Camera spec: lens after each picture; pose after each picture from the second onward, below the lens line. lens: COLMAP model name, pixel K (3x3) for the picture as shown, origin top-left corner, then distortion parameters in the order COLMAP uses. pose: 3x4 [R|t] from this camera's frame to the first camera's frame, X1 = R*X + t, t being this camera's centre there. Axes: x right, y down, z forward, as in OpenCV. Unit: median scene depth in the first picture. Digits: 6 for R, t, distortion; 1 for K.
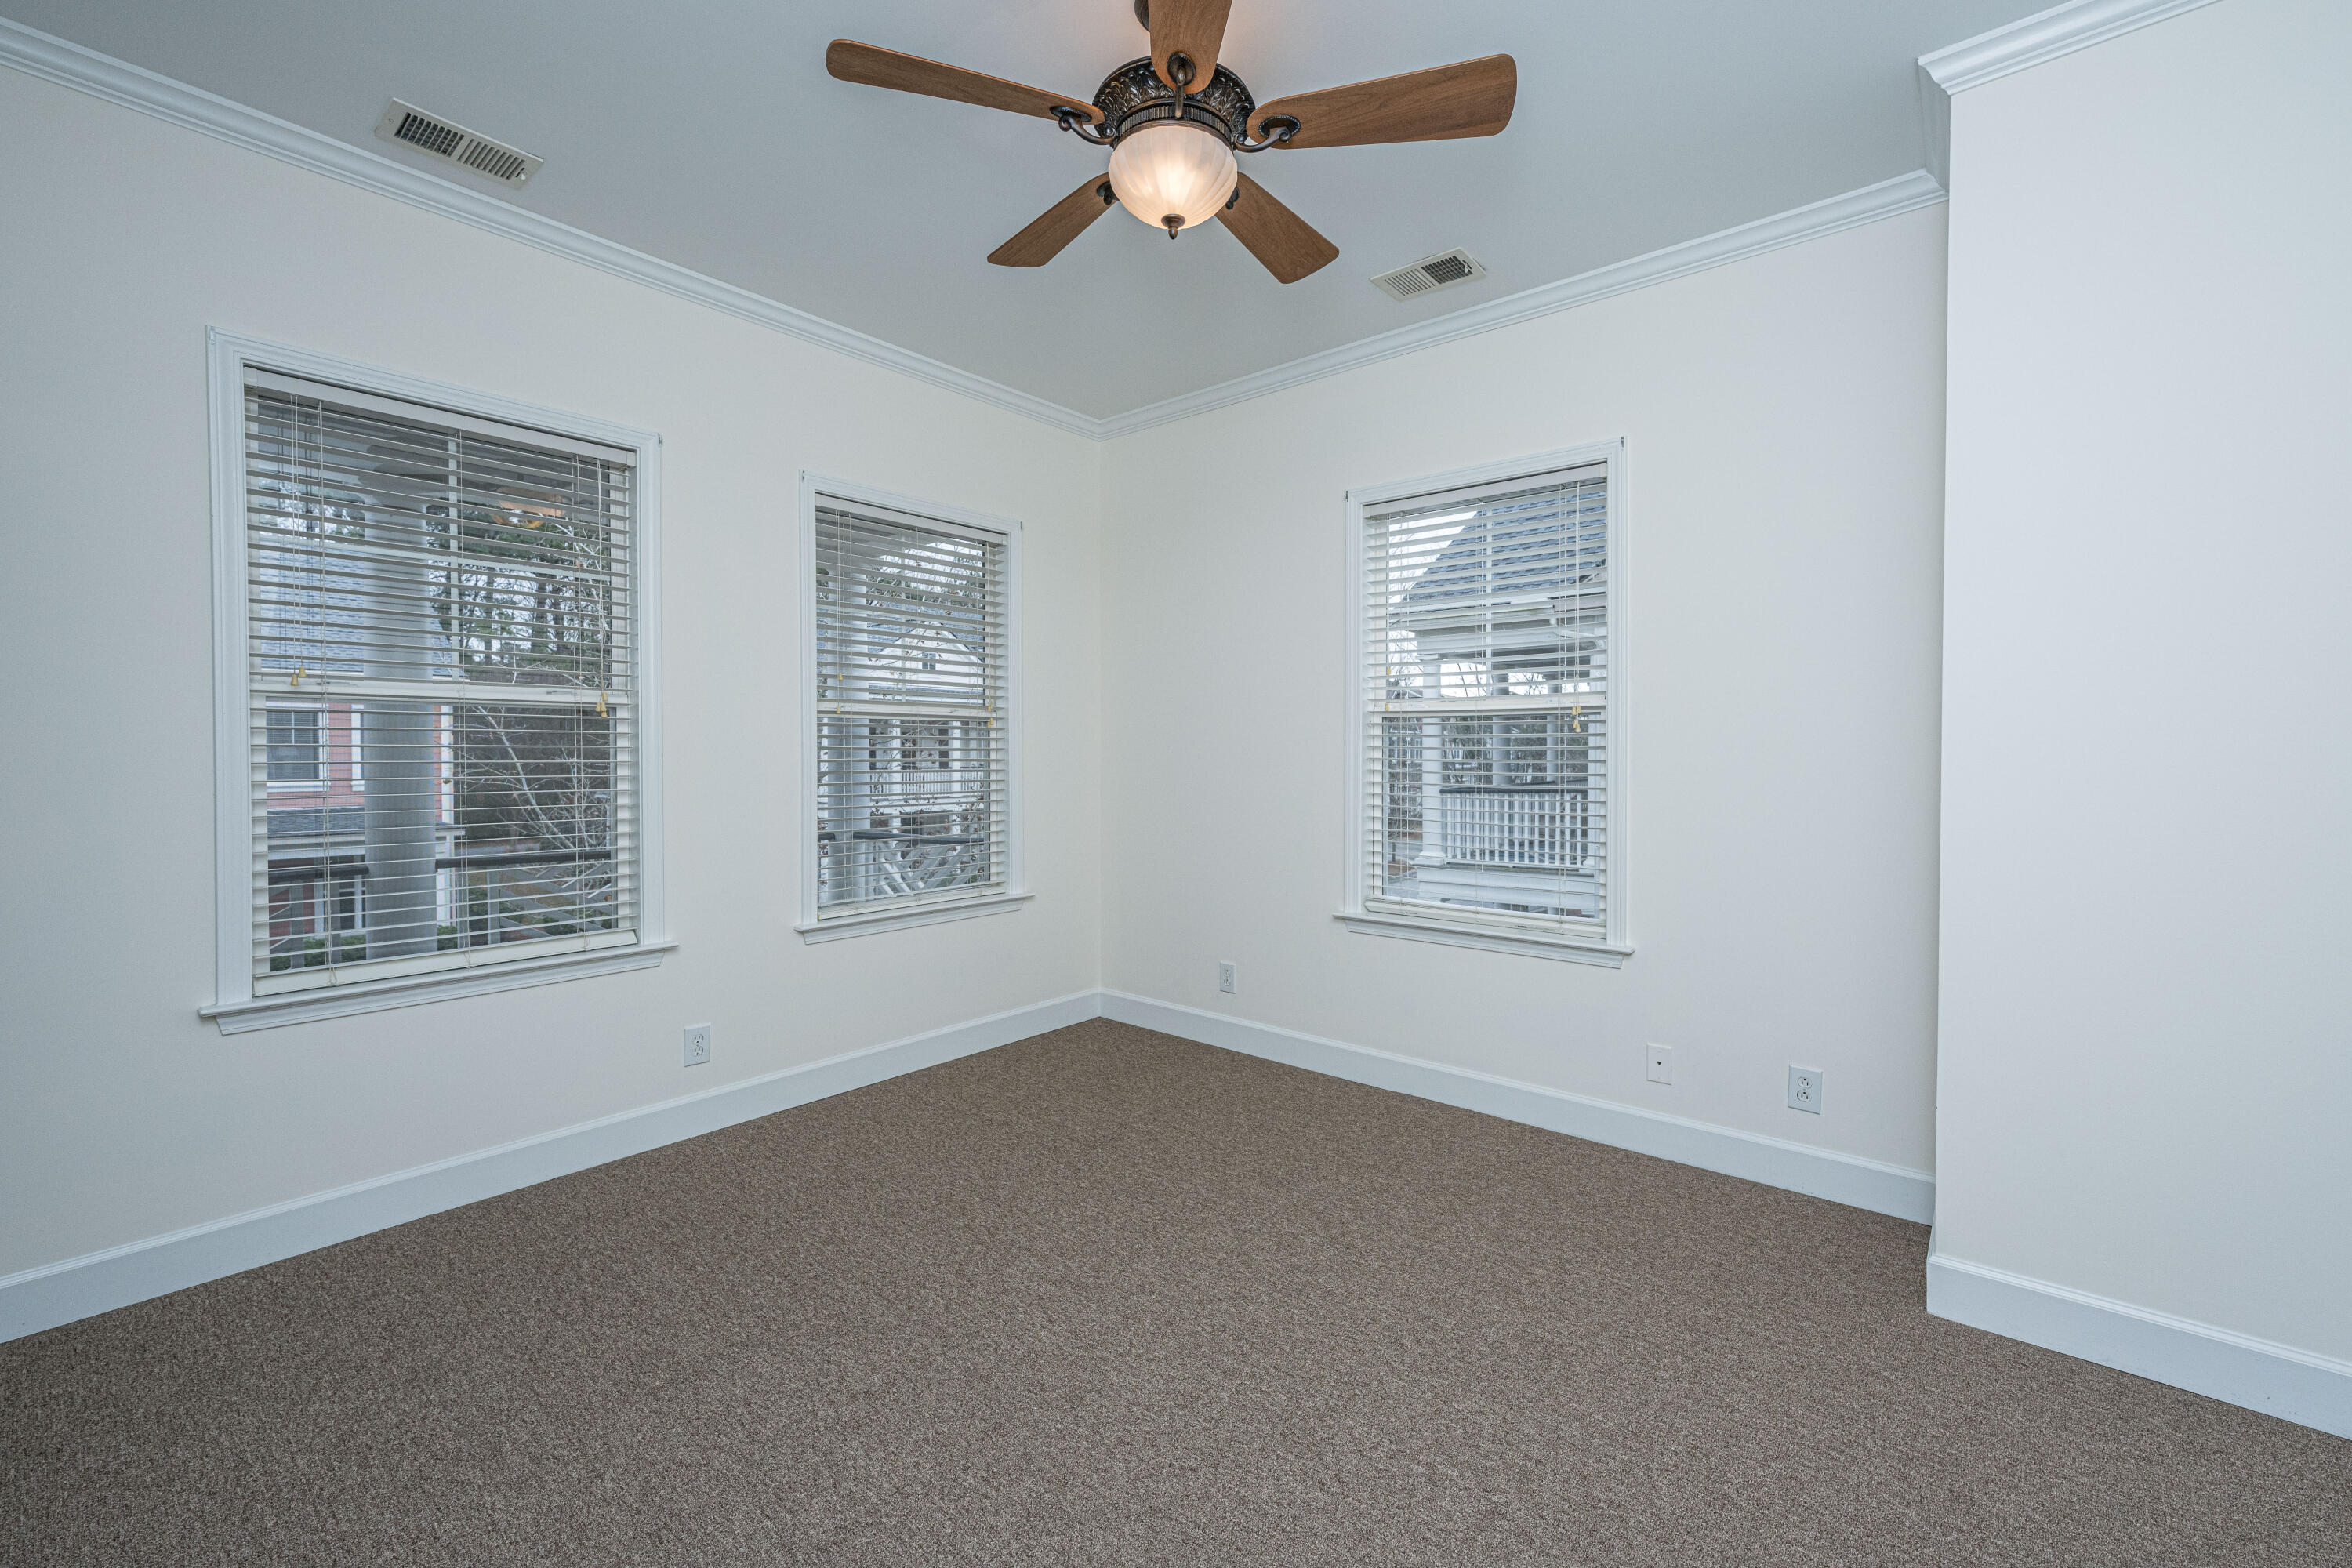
lens RADIAL K [[939.6, 0, 1180.7], [0, 939.6, 759.5], [0, 0, 1]] dist [-0.003089, -0.000222]
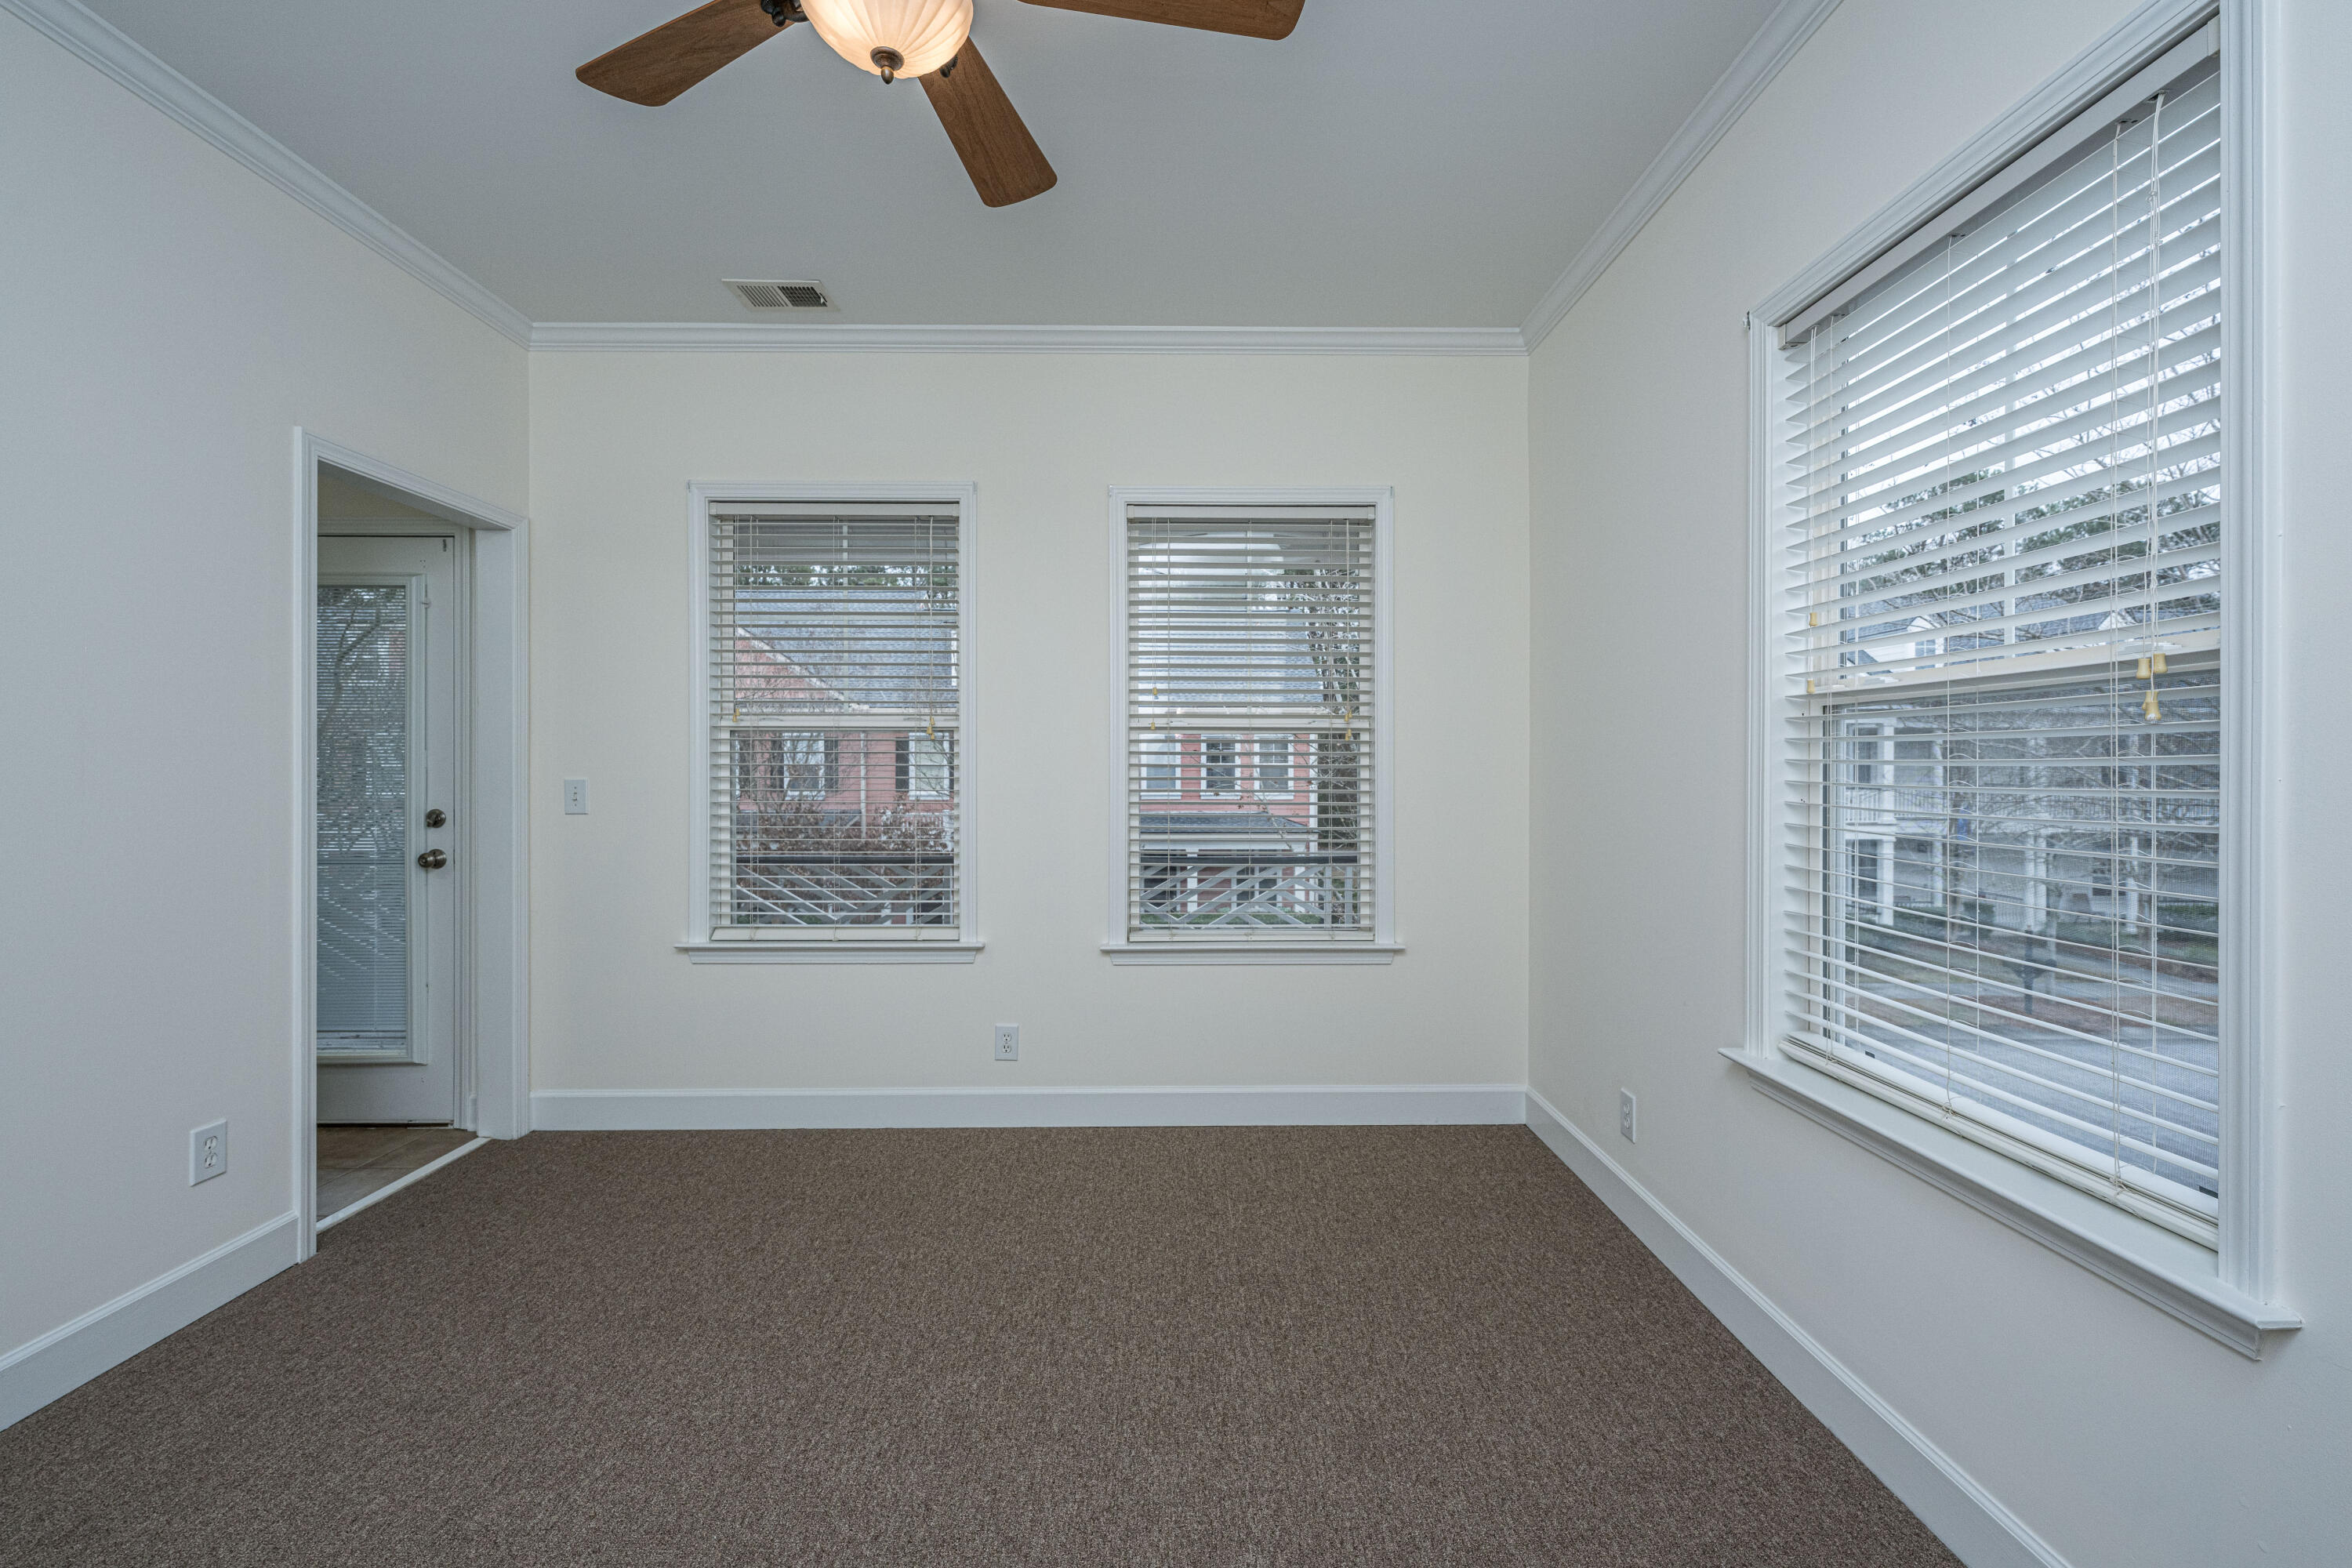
lens RADIAL K [[962.4, 0, 1175.6], [0, 962.4, 773.7], [0, 0, 1]] dist [-0.001994, -0.000089]
pose [[0.667339, 0.001883, -0.744751, 0.415658], [-0.007104, 0.999967, -0.003837, -0.000073], [0.744720, 0.007851, 0.667331, 0.392259]]
